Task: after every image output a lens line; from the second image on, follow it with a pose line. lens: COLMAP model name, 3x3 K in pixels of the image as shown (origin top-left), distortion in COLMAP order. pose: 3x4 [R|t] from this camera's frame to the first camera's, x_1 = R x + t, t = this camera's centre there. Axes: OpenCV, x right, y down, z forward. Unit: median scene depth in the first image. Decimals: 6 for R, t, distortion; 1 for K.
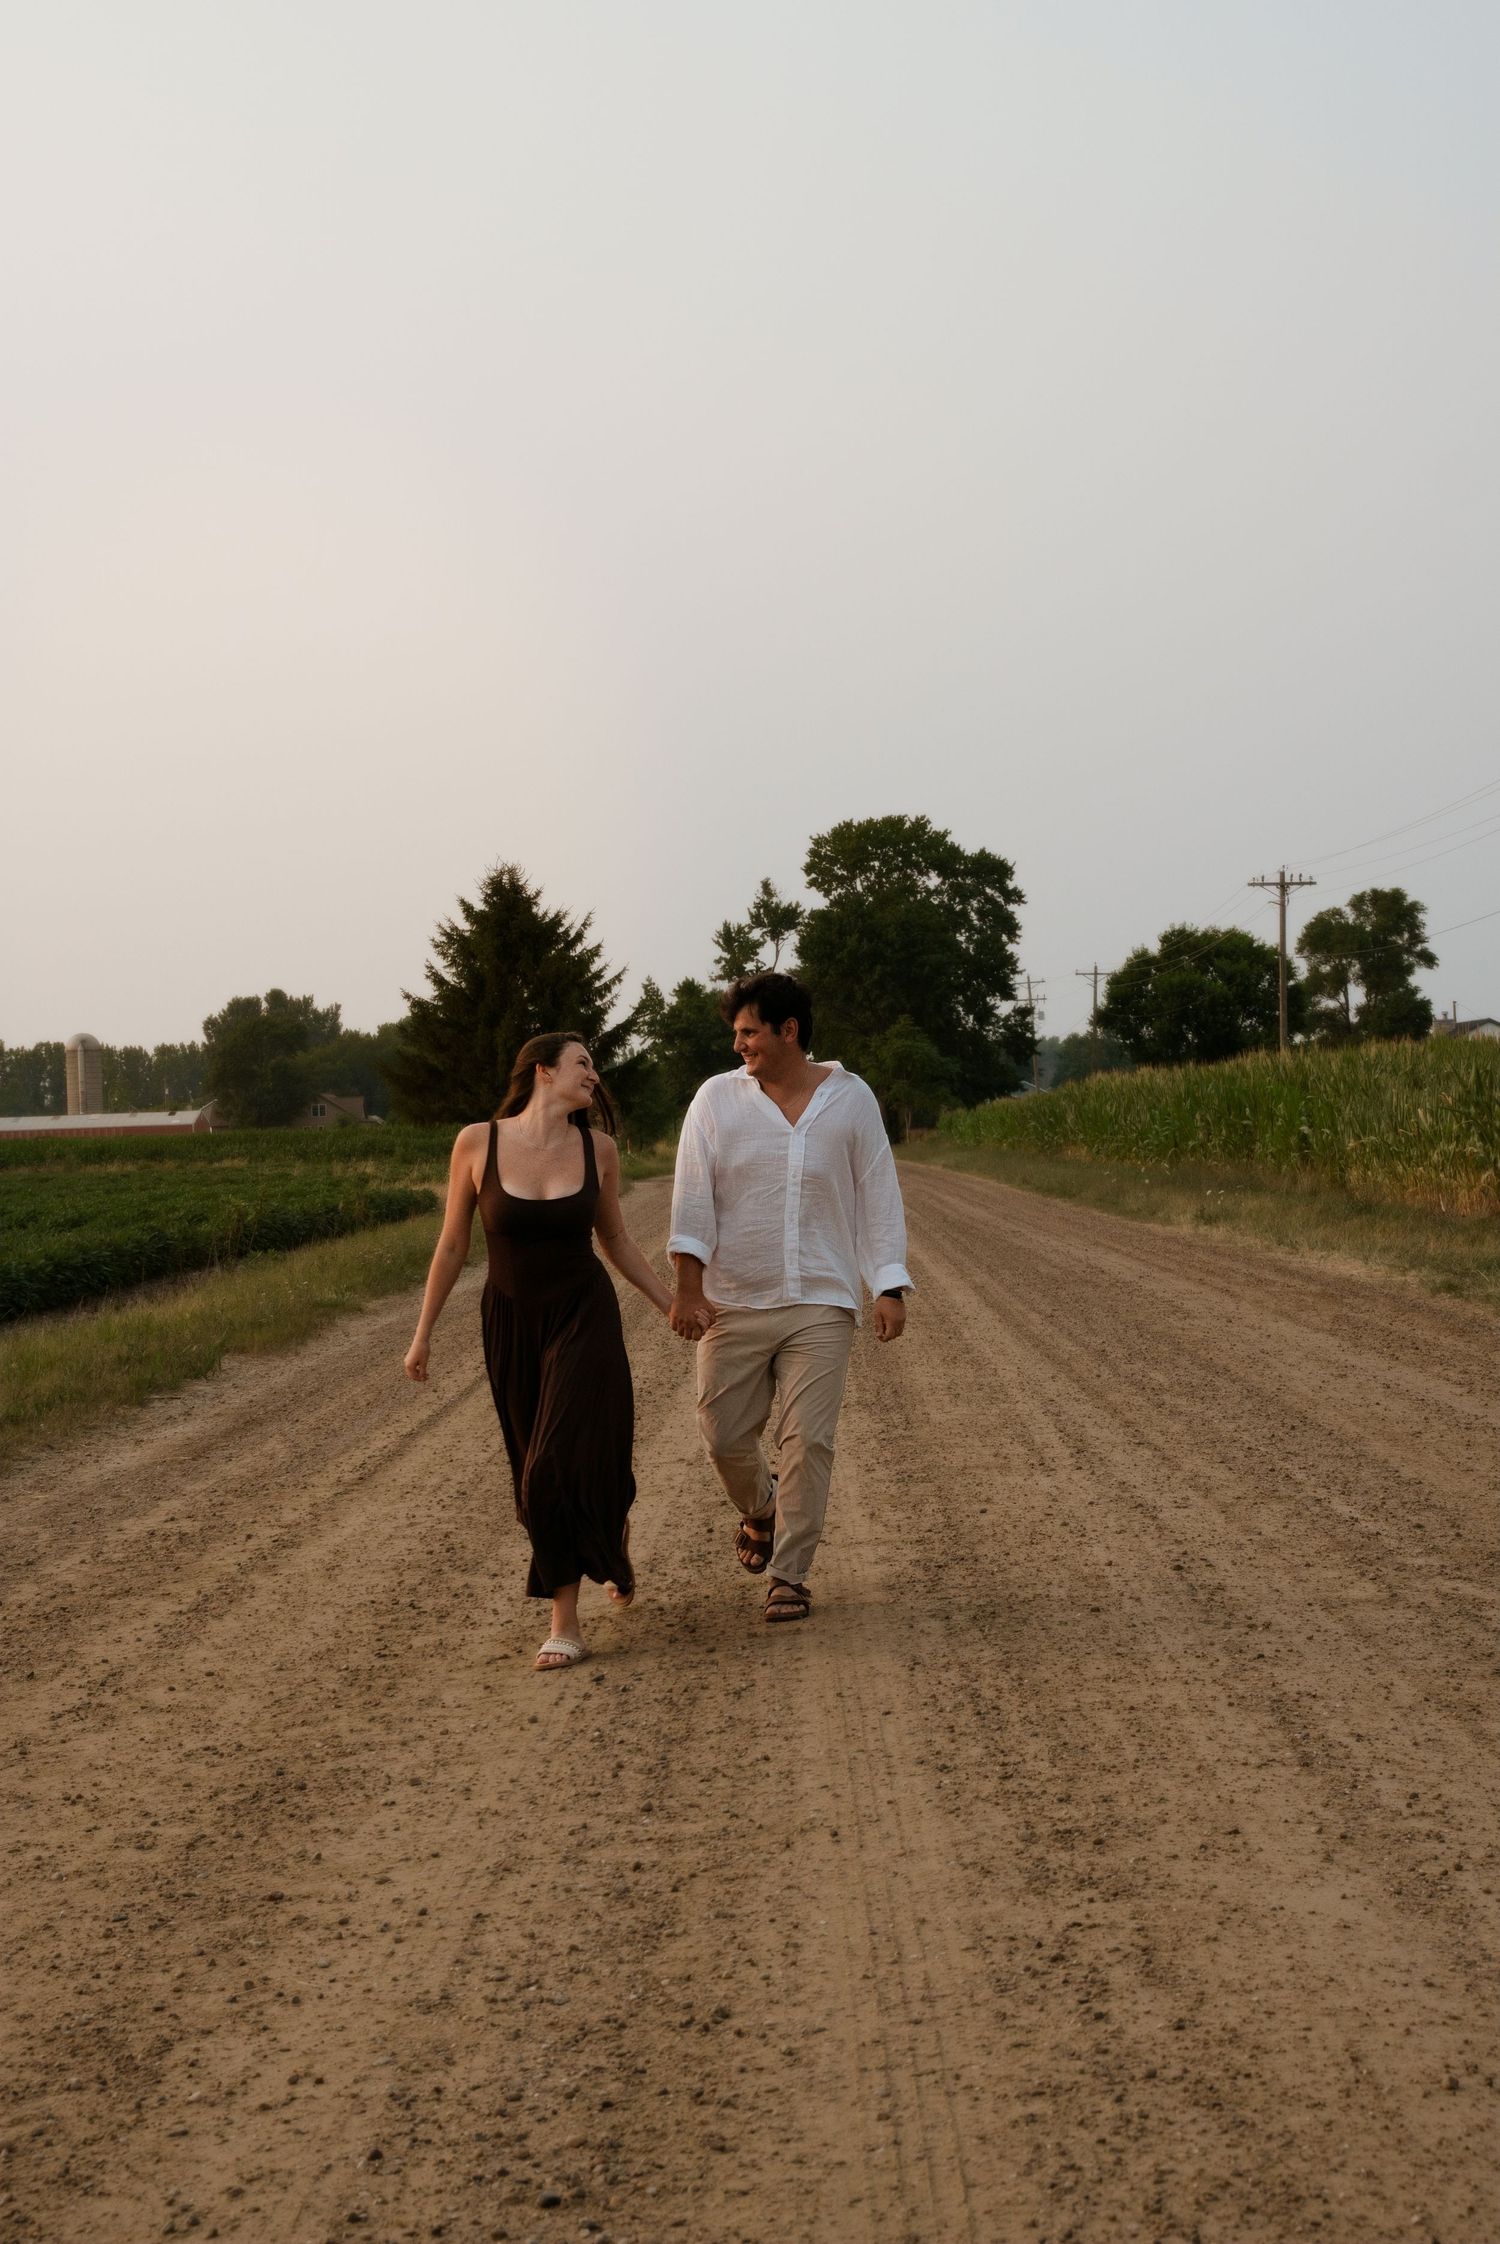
lens RADIAL K [[2817.0, 0, 750.0], [0, 2817.0, 1122.0], [0, 0, 1]] dist [0.026403, 0.043319]
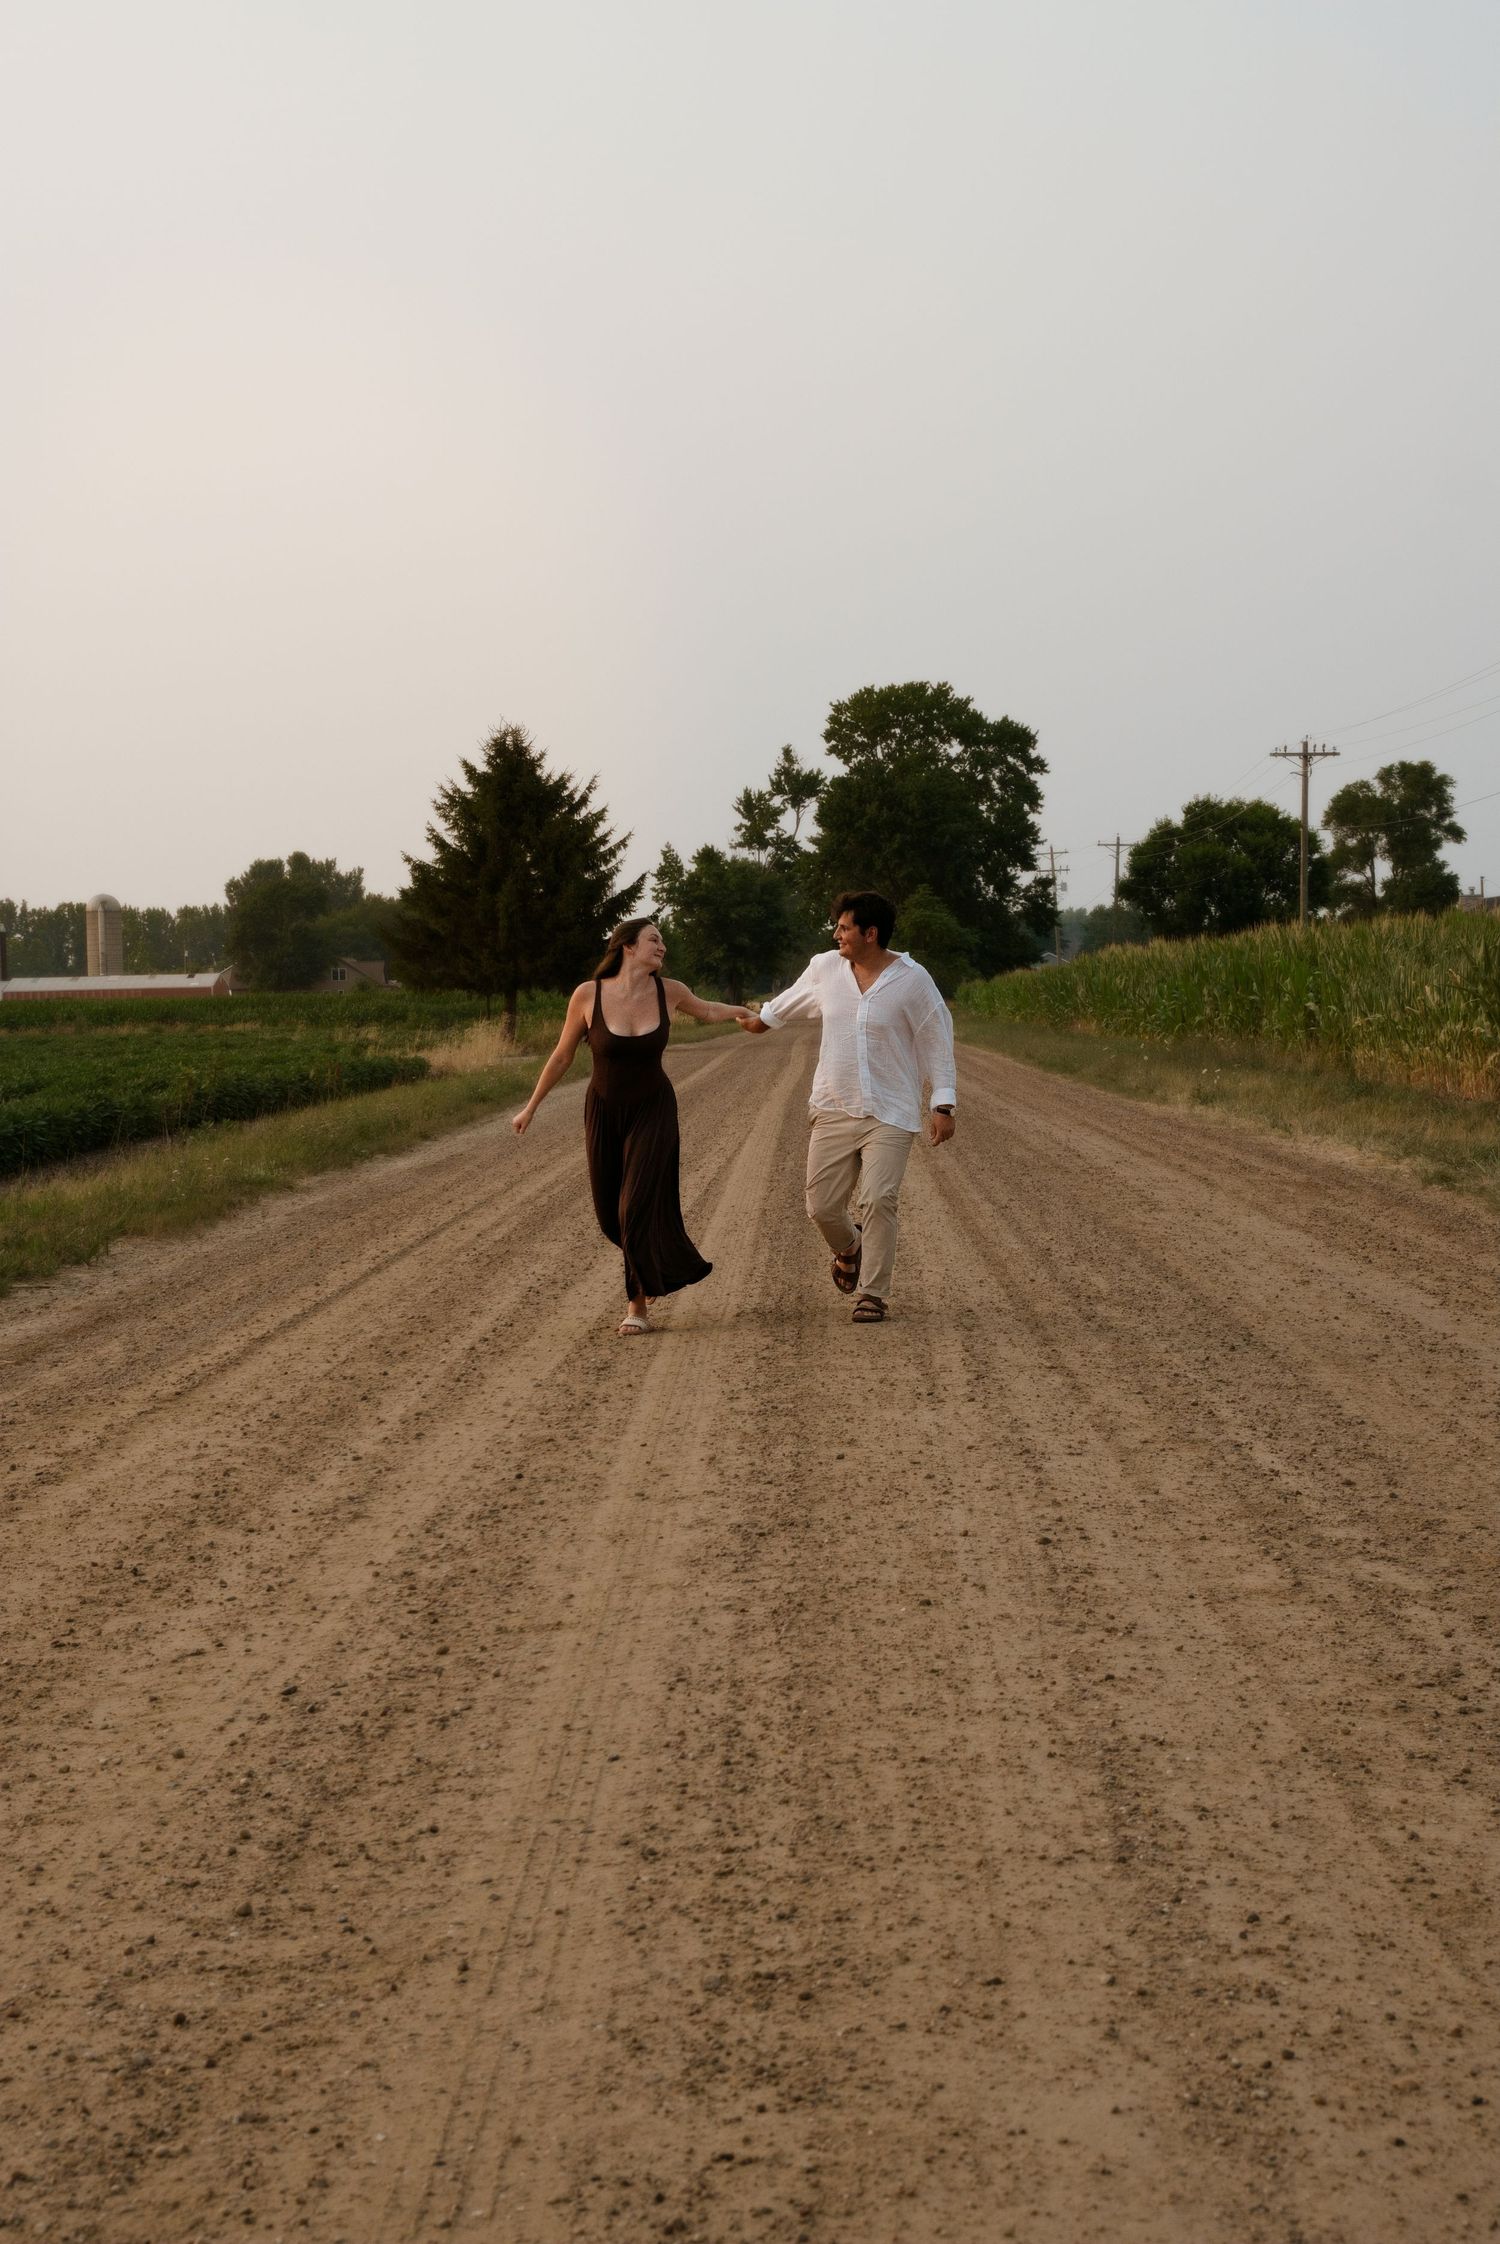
lens RADIAL K [[2707.5, 0, 807.9], [0, 2707.5, 1059.5], [0, 0, 1]] dist [0.032832, 0.011191]
pose [[0.999926, 0.010996, -0.005184, 0.023182], [-0.010858, 0.999605, 0.025930, -0.000934], [0.005467, -0.025872, 0.999650, 0.056542]]
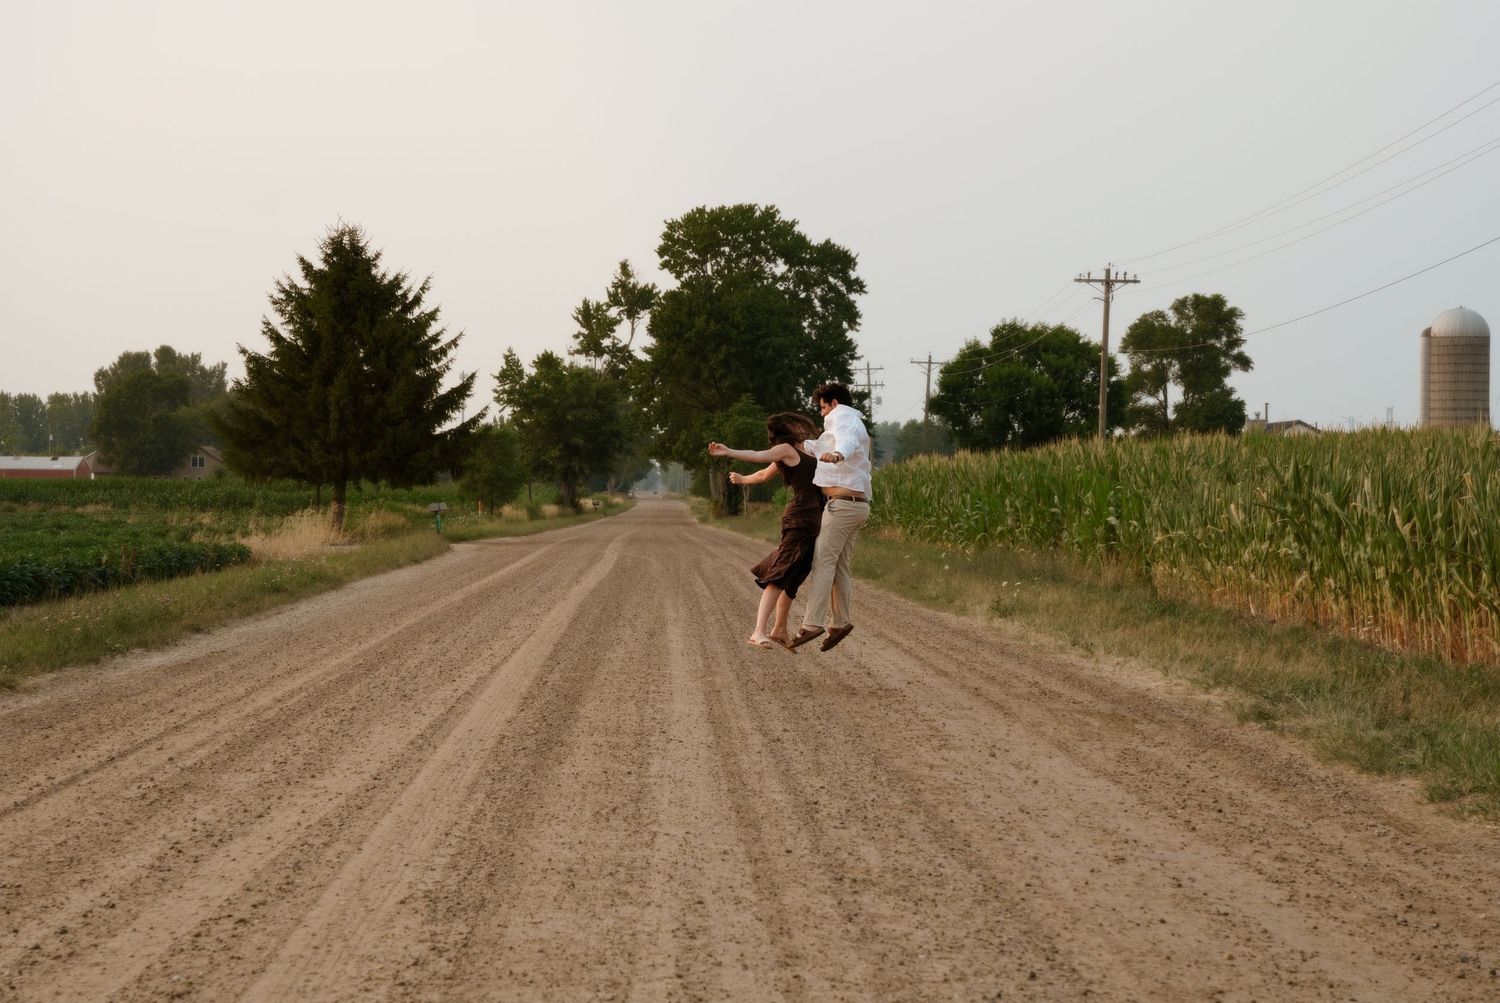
lens RADIAL K [[2289.9, 0, 750.0], [0, 2289.9, 501.5], [0, 0, 1]] dist [0.119726, 0.001906]
pose [[0.998750, 0.040949, 0.028652, 0.038652], [-0.041080, 0.999148, 0.003998, -0.001417], [-0.028464, -0.005170, 0.999581, 0.167238]]
